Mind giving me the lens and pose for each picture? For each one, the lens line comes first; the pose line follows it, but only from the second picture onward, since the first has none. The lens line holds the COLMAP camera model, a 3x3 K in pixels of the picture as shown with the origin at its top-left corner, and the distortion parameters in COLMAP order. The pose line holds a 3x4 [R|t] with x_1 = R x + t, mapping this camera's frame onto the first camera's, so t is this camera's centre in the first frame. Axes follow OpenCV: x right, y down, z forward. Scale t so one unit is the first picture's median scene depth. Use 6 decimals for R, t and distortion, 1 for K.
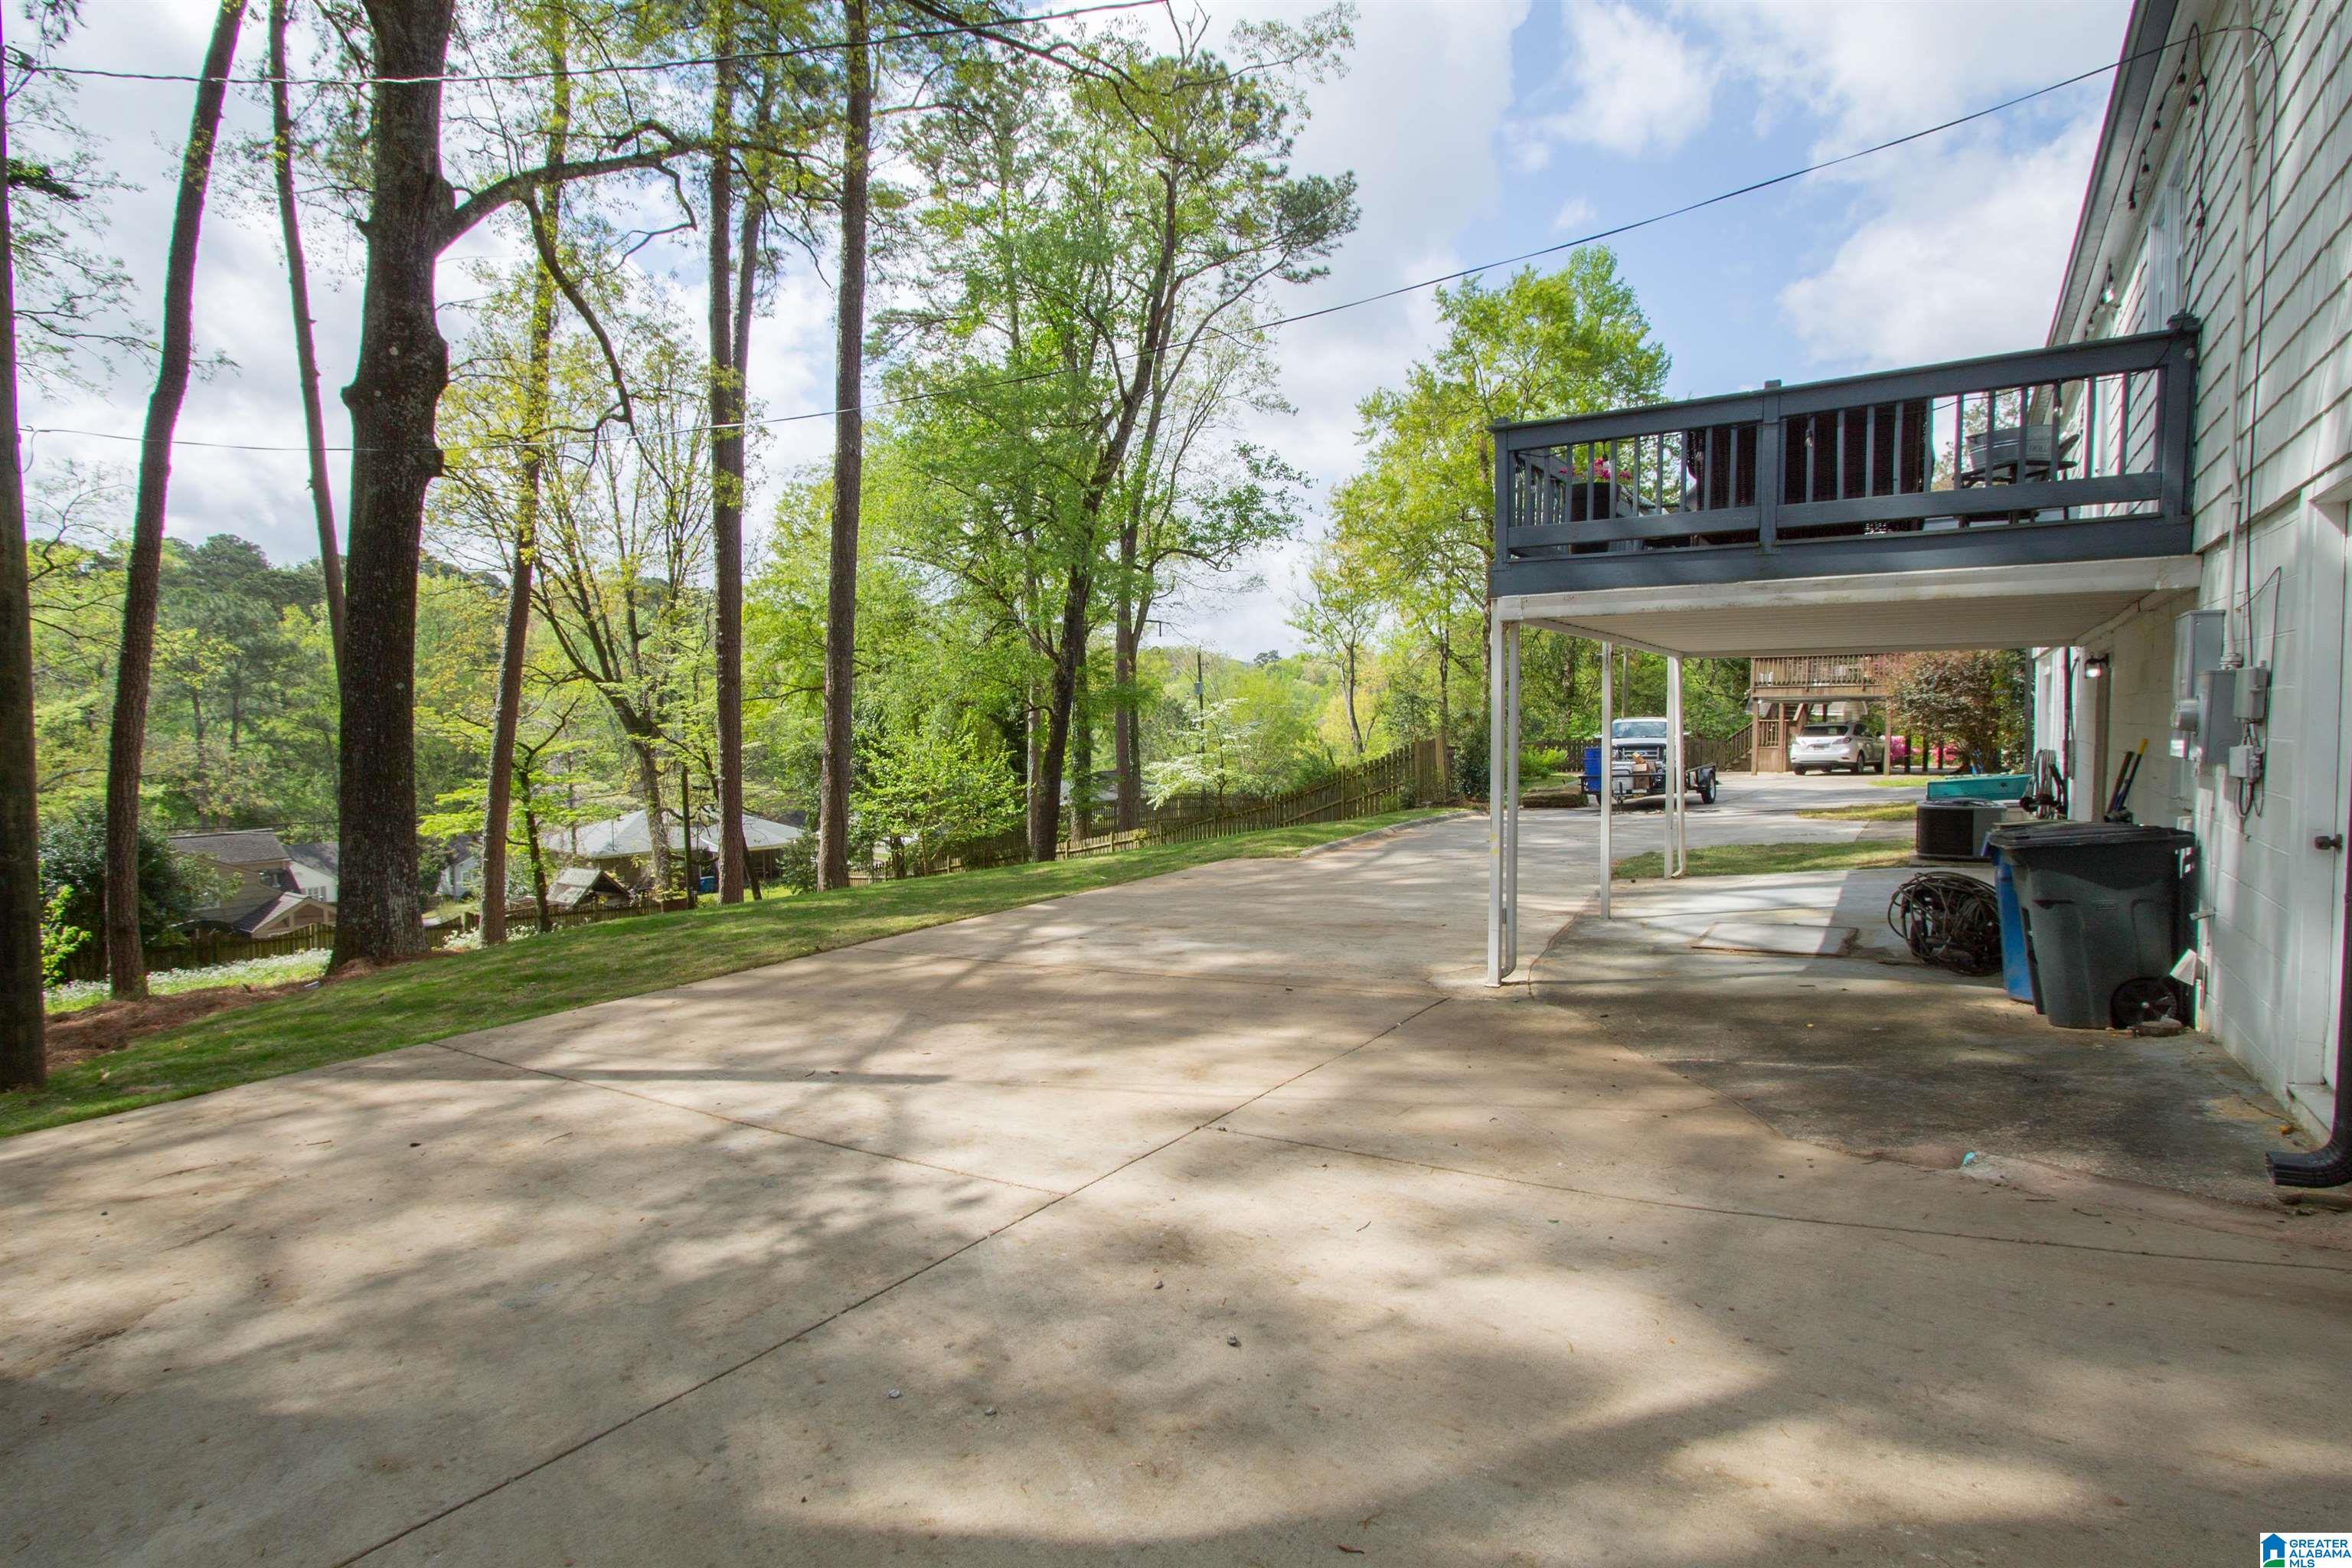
lens RADIAL K [[1105.3, 0, 1176.0], [0, 1105.3, 784.0], [0, 0, 1]] dist [-0.027590, -0.000195]
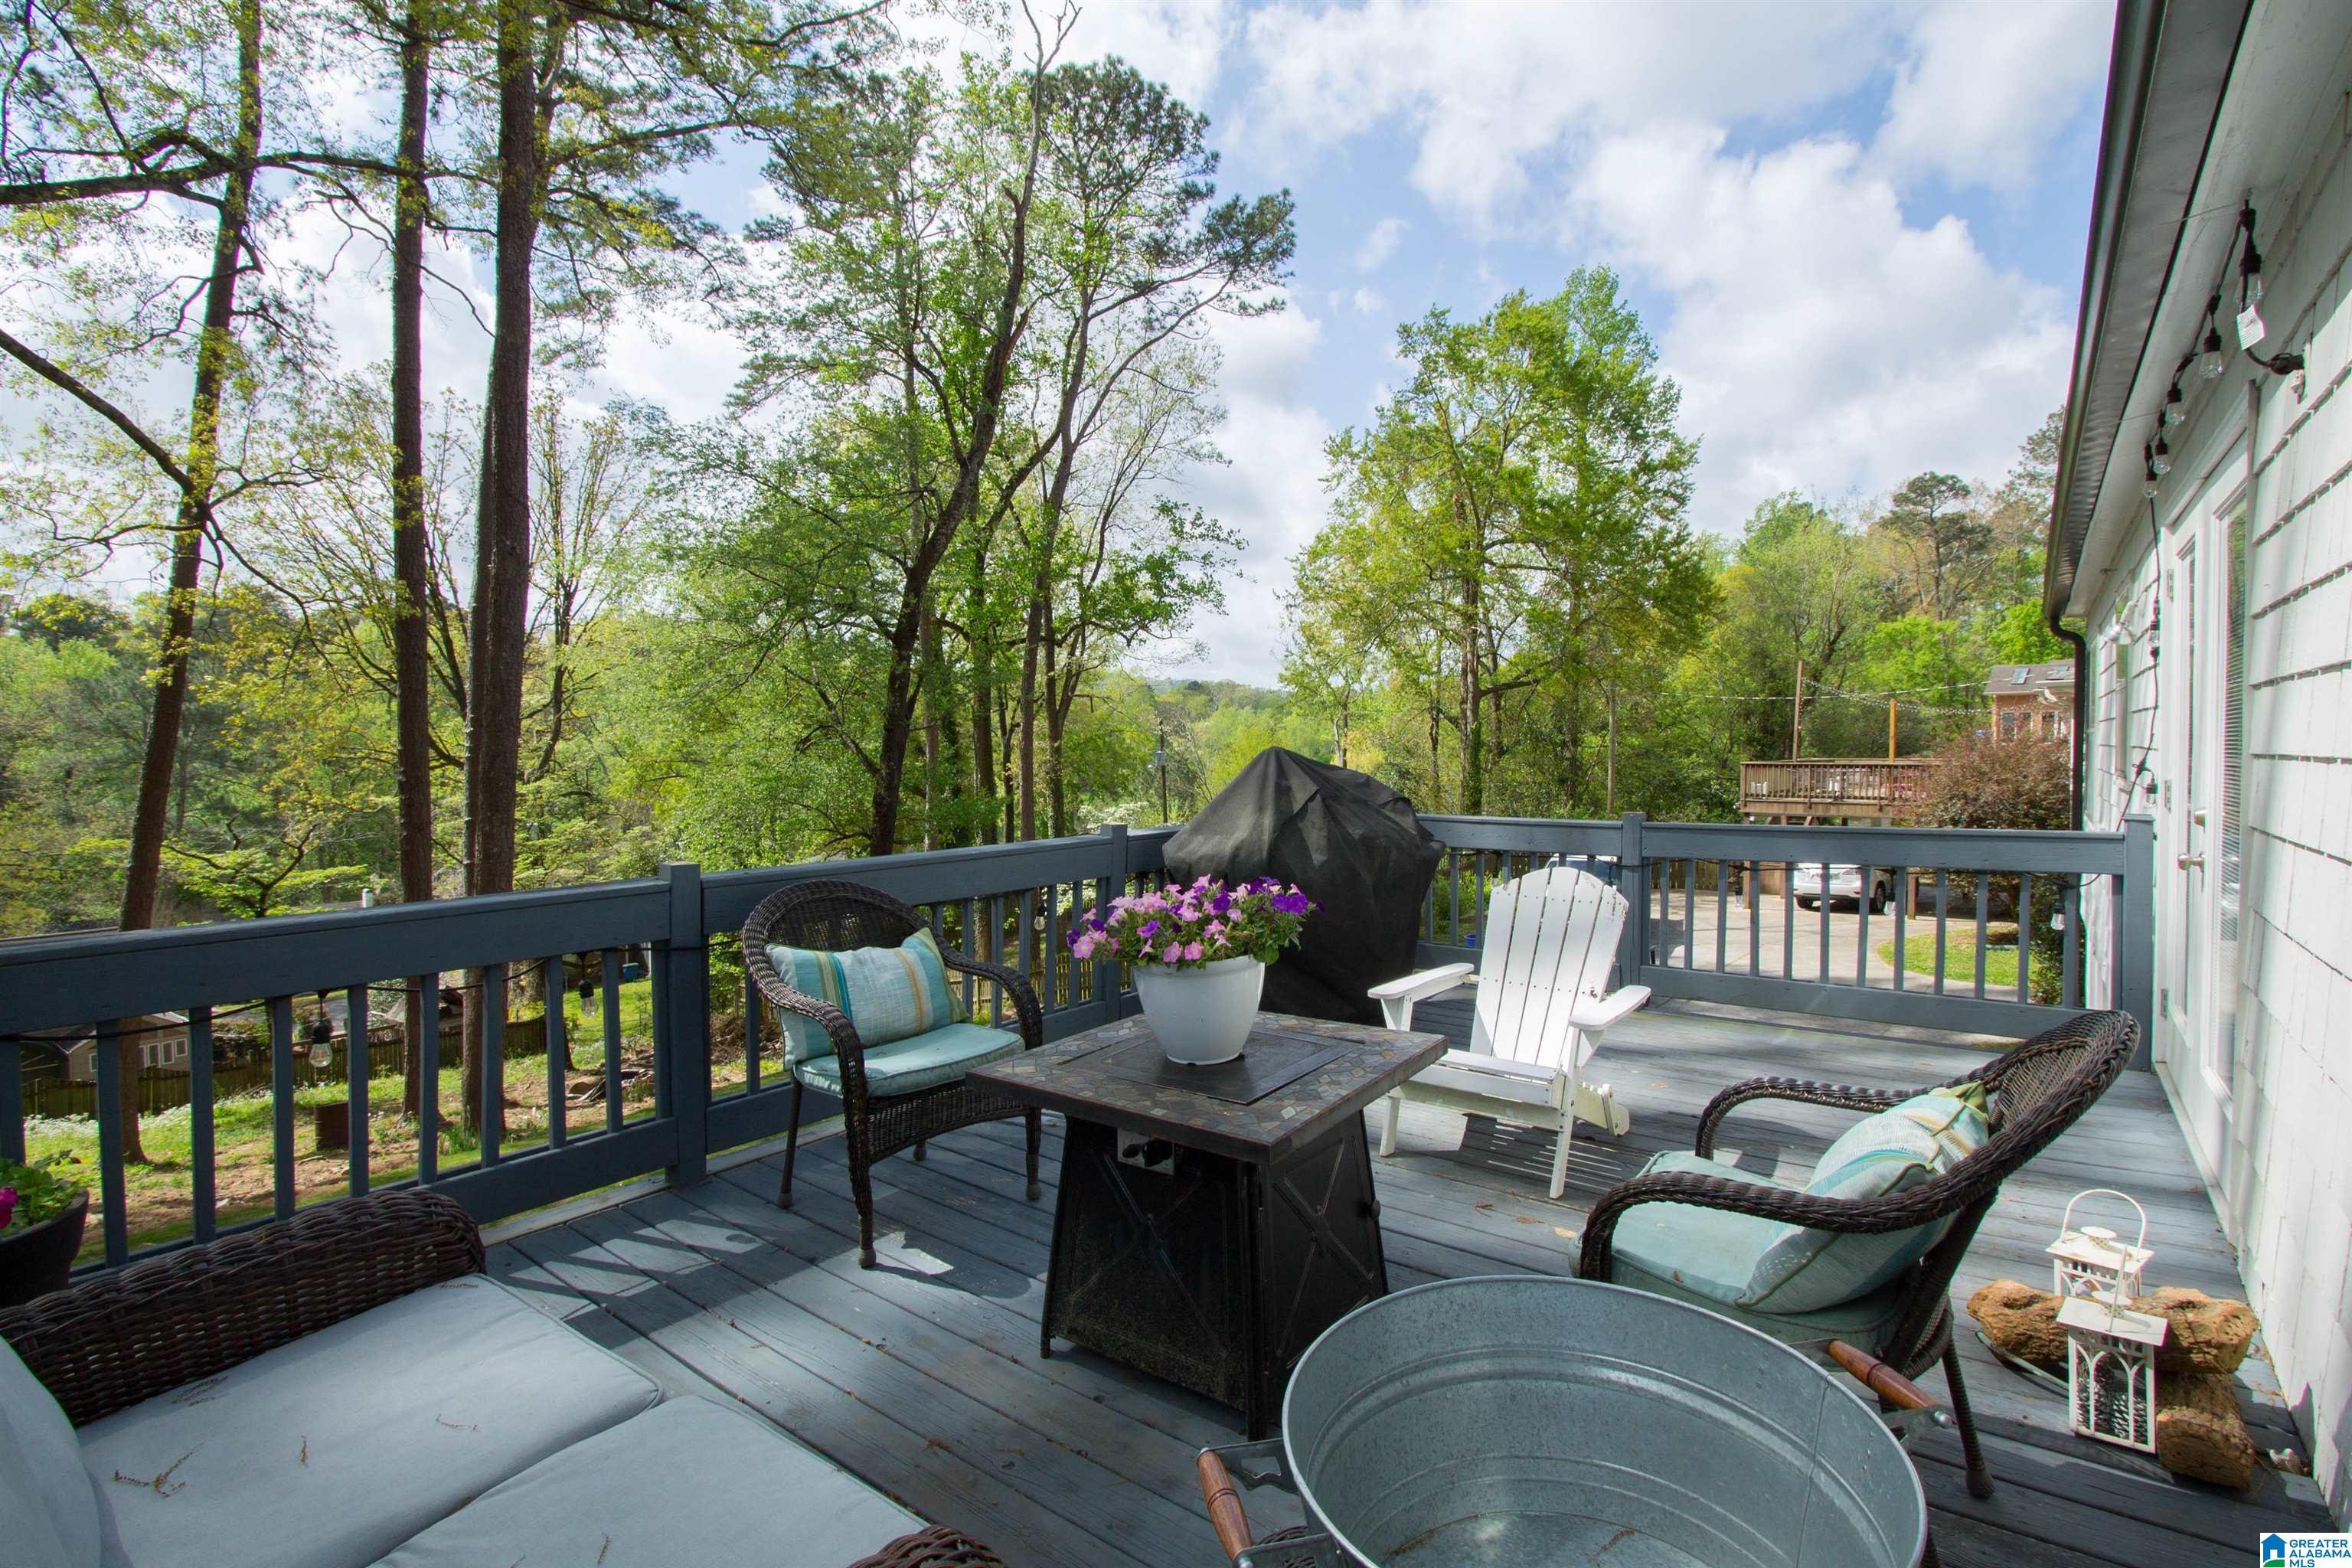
lens RADIAL K [[1098.8, 0, 1183.5], [0, 1098.8, 789.8], [0, 0, 1]] dist [-0.023029, -0.000255]
pose [[0.999005, -0.002078, -0.044554, 0.113270], [0.001224, 0.999815, -0.019183, -0.061506], [0.044585, 0.019109, 0.998823, 0.133520]]
